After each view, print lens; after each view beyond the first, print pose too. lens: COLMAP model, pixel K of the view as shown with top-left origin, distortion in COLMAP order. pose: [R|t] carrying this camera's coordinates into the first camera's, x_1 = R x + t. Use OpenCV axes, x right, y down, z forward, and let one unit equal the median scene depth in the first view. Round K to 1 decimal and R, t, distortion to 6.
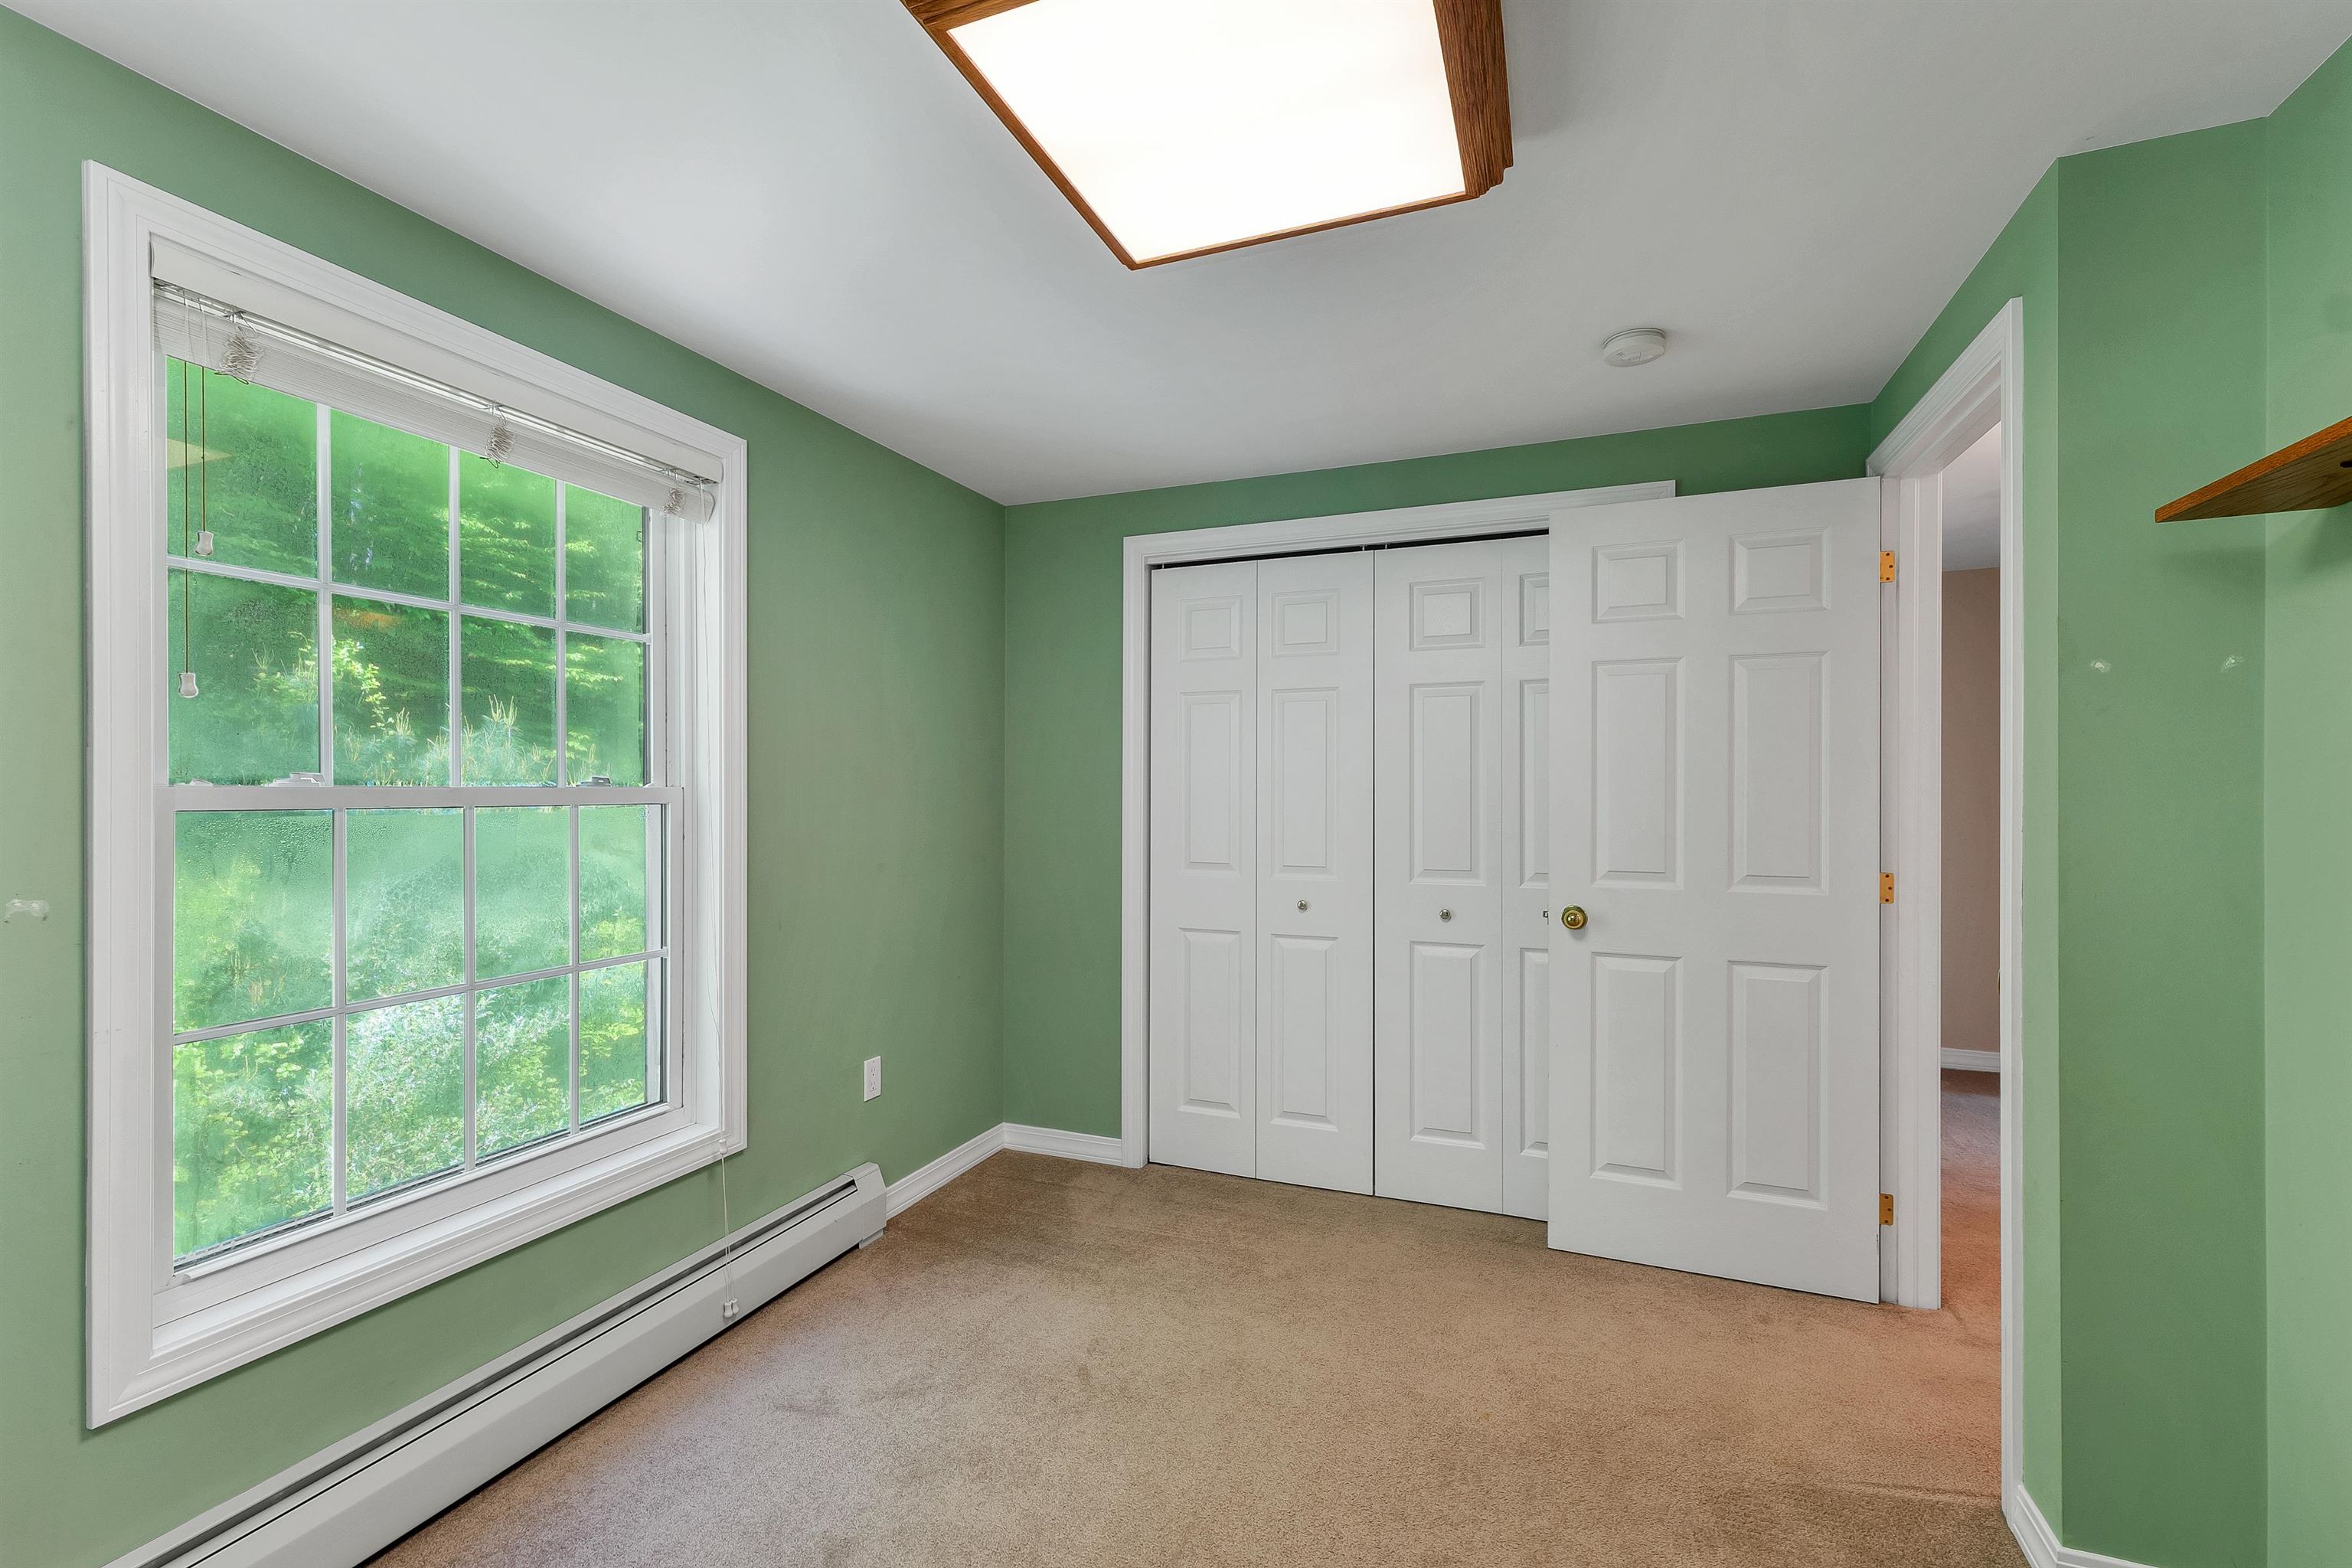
lens RADIAL K [[1004.4, 0, 1182.9], [0, 1004.4, 790.6], [0, 0, 1]] dist [0.013753, 0.000647]
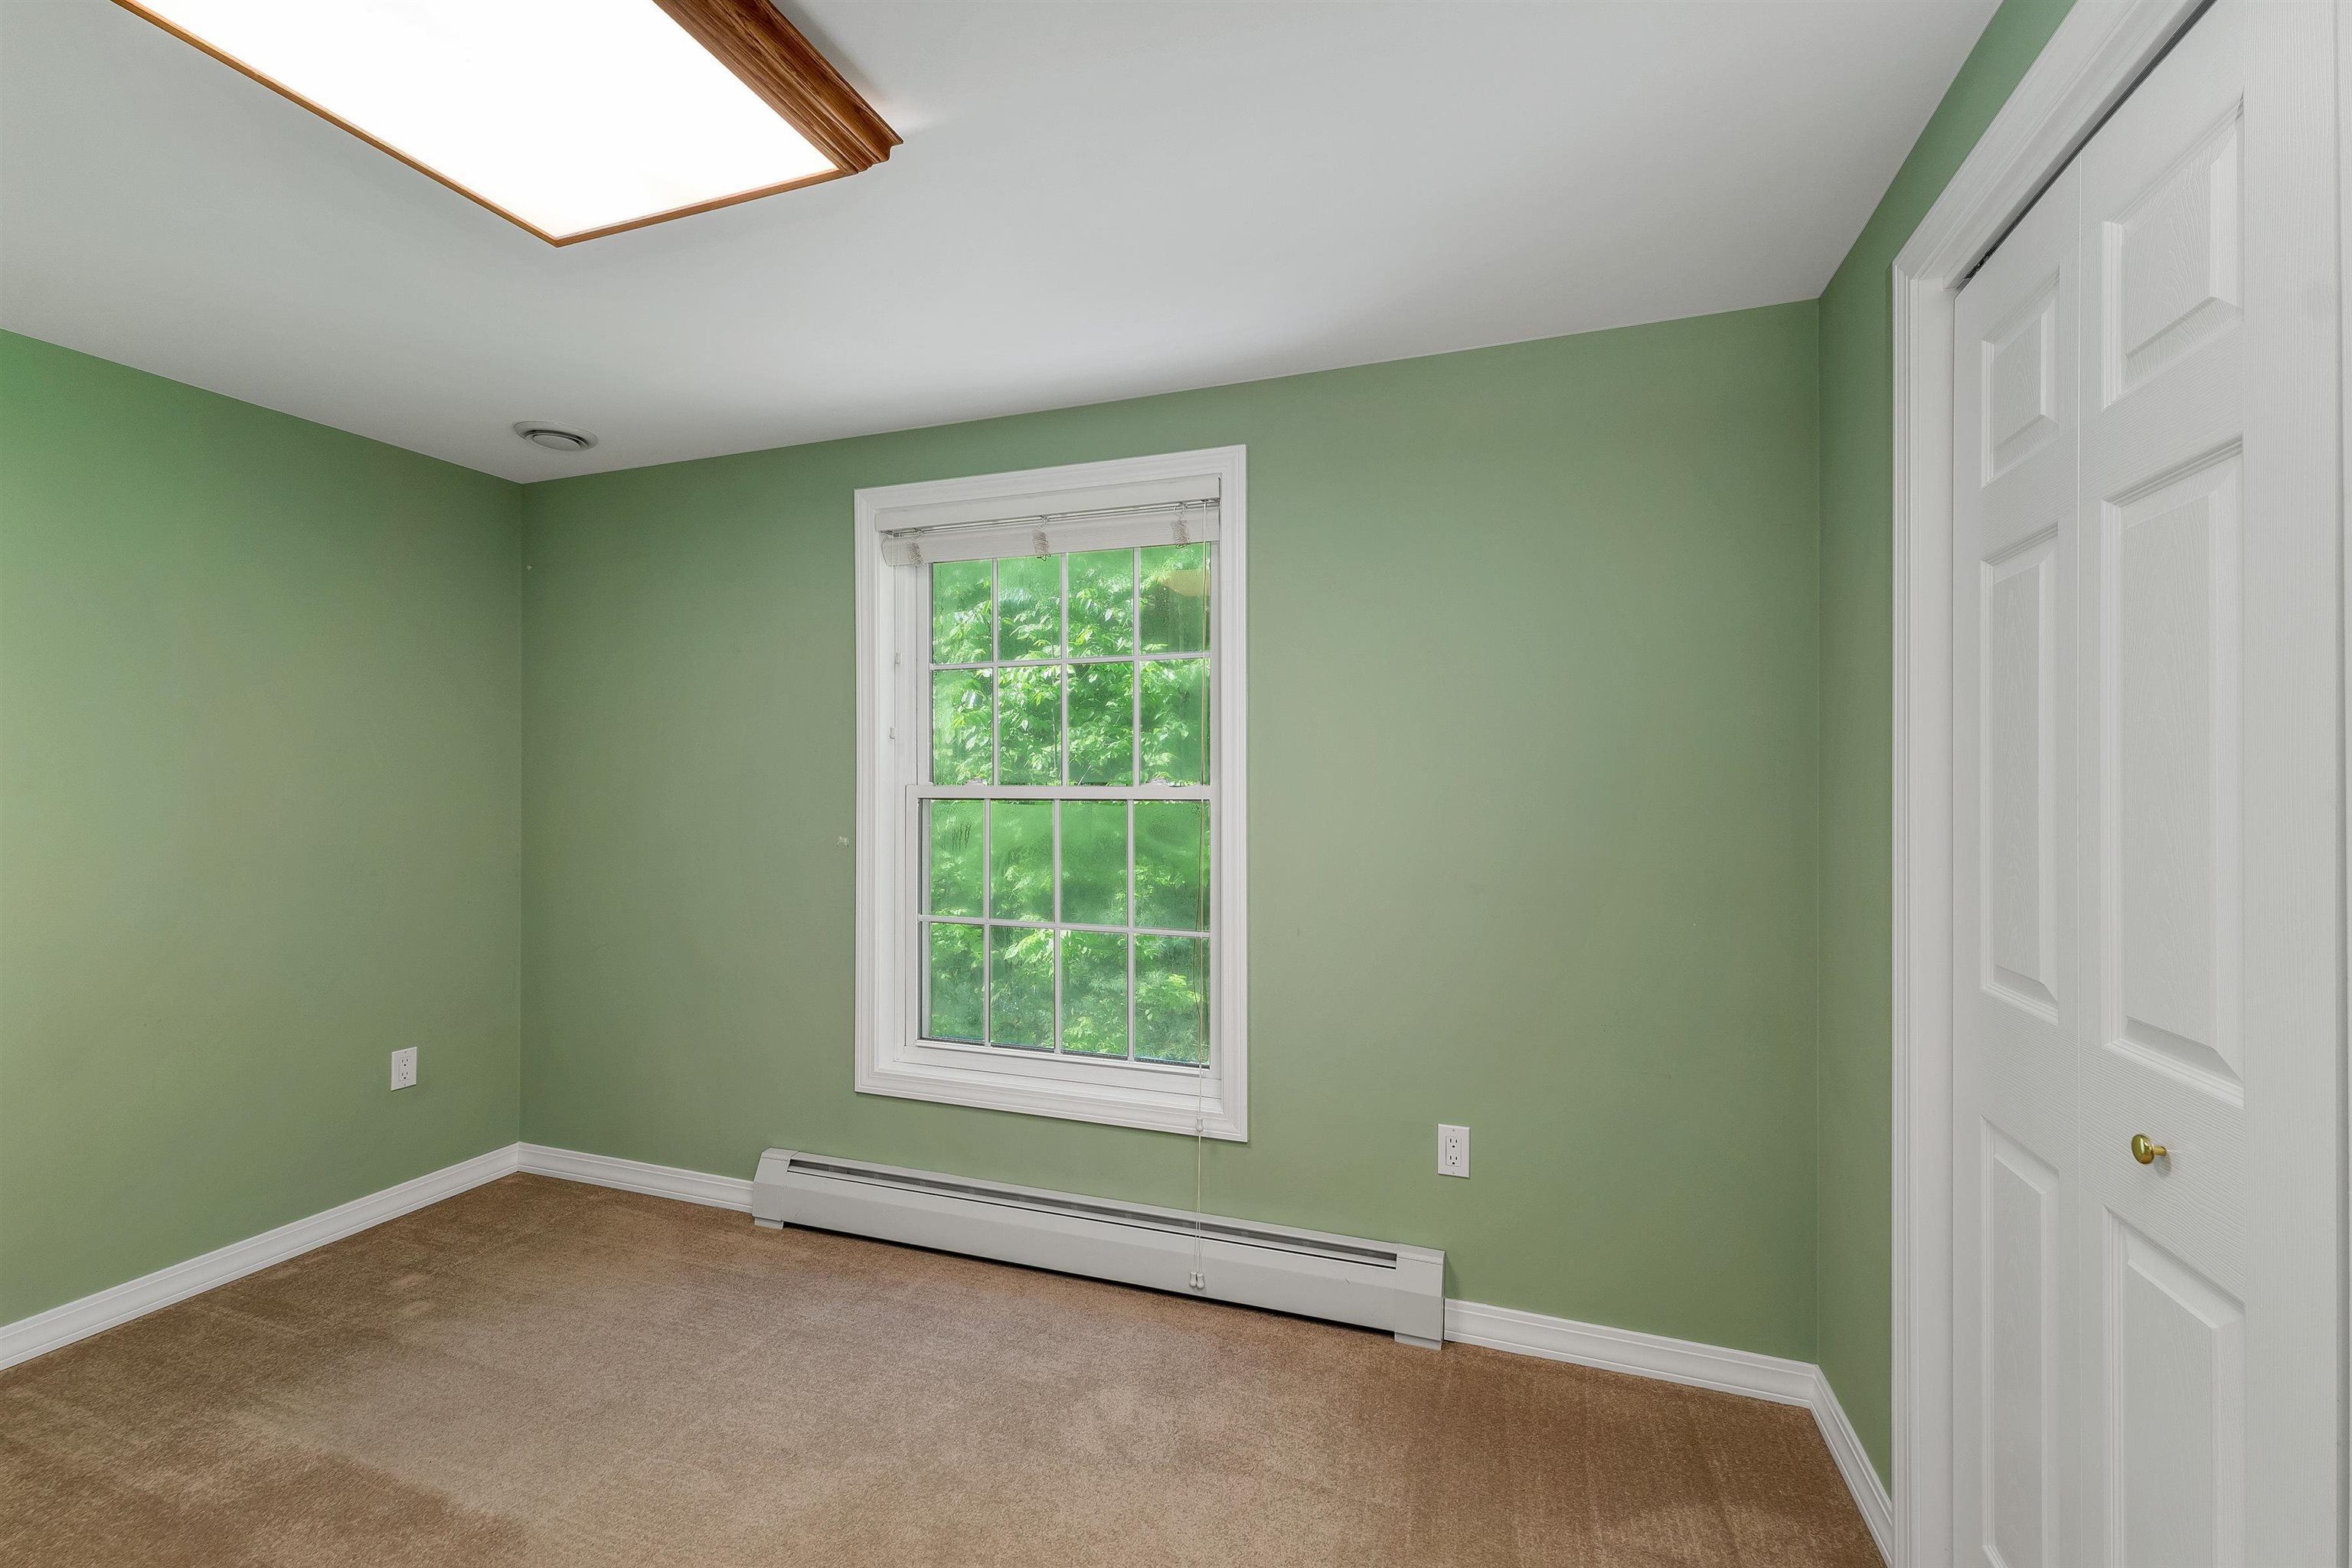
lens RADIAL K [[1004.4, 0, 1165.7], [0, 1004.4, 785.3], [0, 0, 1]] dist [0.013753, 0.000647]
pose [[0.026156, -0.002374, -0.999655, 0.498555], [-0.004188, 0.999988, -0.002484, -0.000610], [0.999649, 0.004251, 0.026146, 0.774067]]
